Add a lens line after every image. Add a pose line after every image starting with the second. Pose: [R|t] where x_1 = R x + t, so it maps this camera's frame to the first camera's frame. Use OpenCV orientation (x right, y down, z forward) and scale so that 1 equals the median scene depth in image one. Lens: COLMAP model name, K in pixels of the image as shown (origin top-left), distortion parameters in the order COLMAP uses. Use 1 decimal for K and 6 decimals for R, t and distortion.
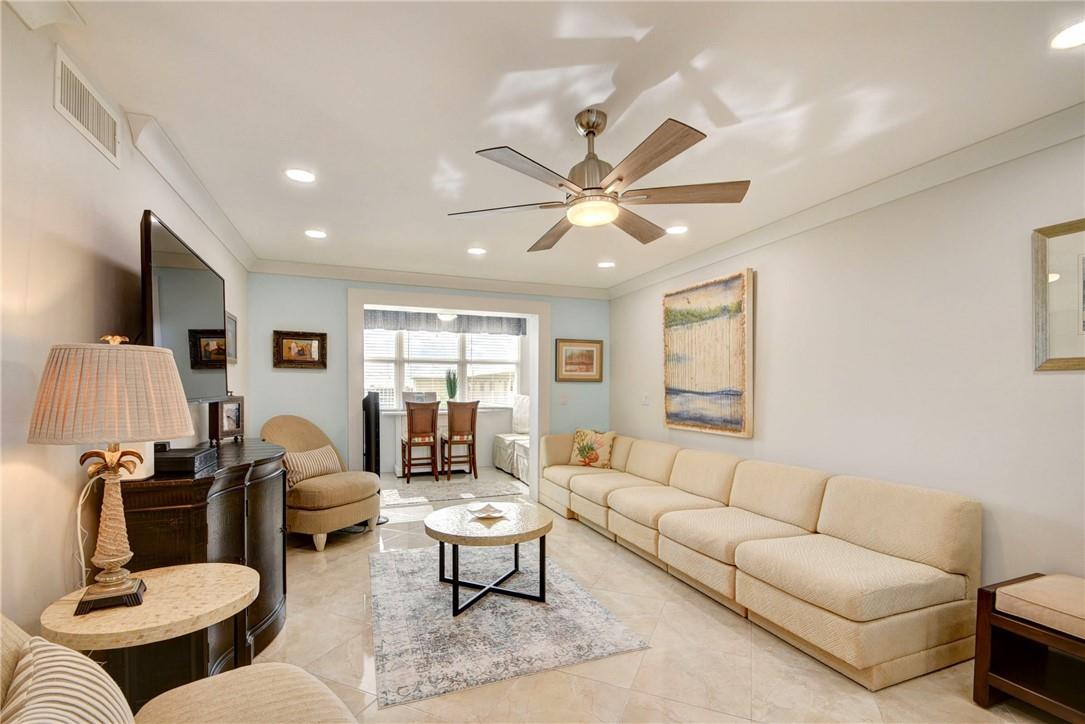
lens RADIAL K [[478.9, 0, 541.4], [0, 478.9, 394.3], [0, 0, 1]] dist [-0.000893, -0.000427]
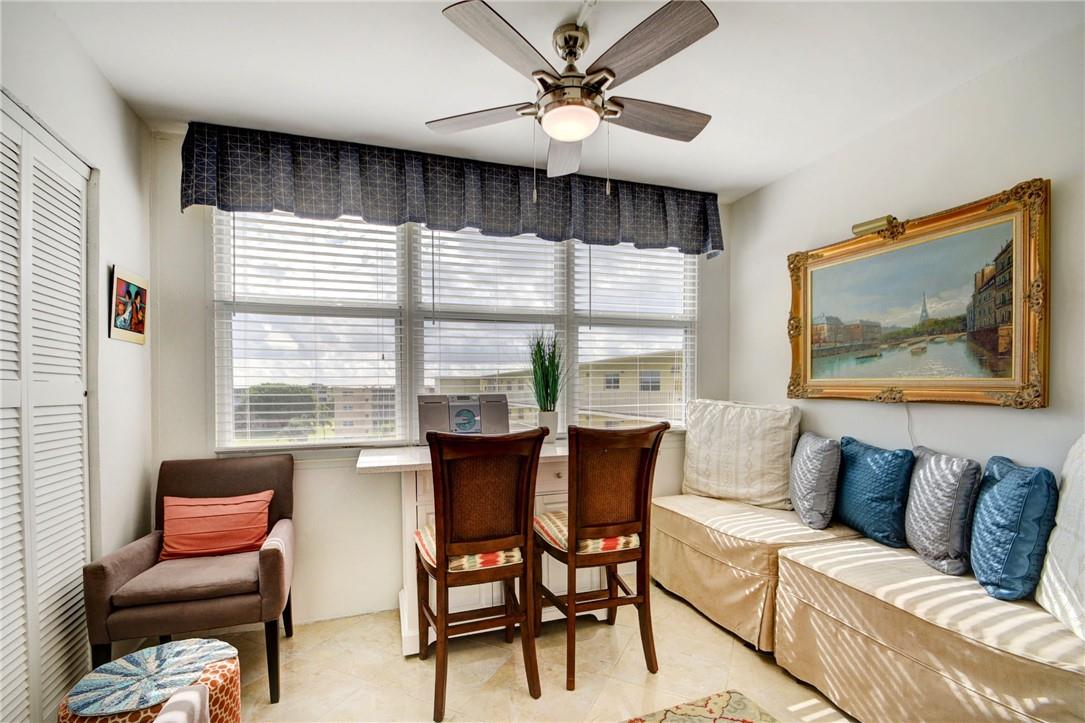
lens RADIAL K [[478.9, 0, 541.4], [0, 478.9, 393.8], [0, 0, 1]] dist [-0.000893, -0.000427]
pose [[0.998794, -0.013088, -0.047324, -0.183147], [0.012964, 0.999912, -0.002922, -0.004444], [0.047358, 0.002305, 0.998875, 0.652923]]
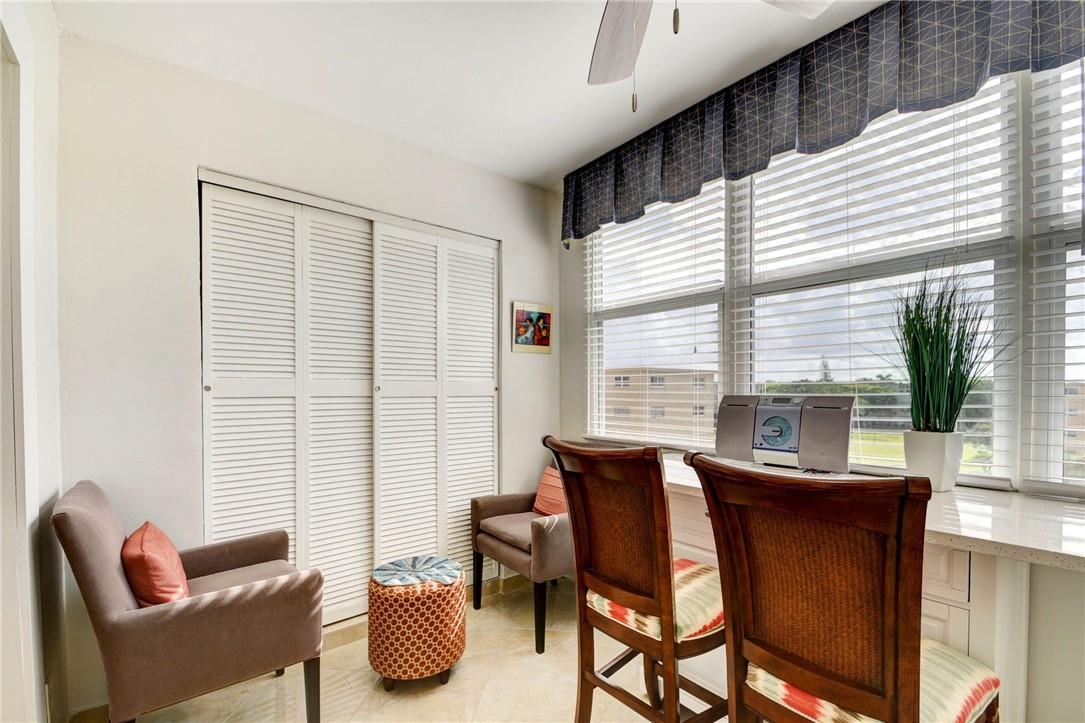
lens RADIAL K [[478.9, 0, 541.4], [0, 478.9, 393.8], [0, 0, 1]] dist [-0.000893, -0.000427]
pose [[0.289637, 0.006286, -0.957116, -0.042253], [-0.009660, 0.999947, 0.003644, -0.006408], [0.957088, 0.008191, 0.289682, 0.826547]]
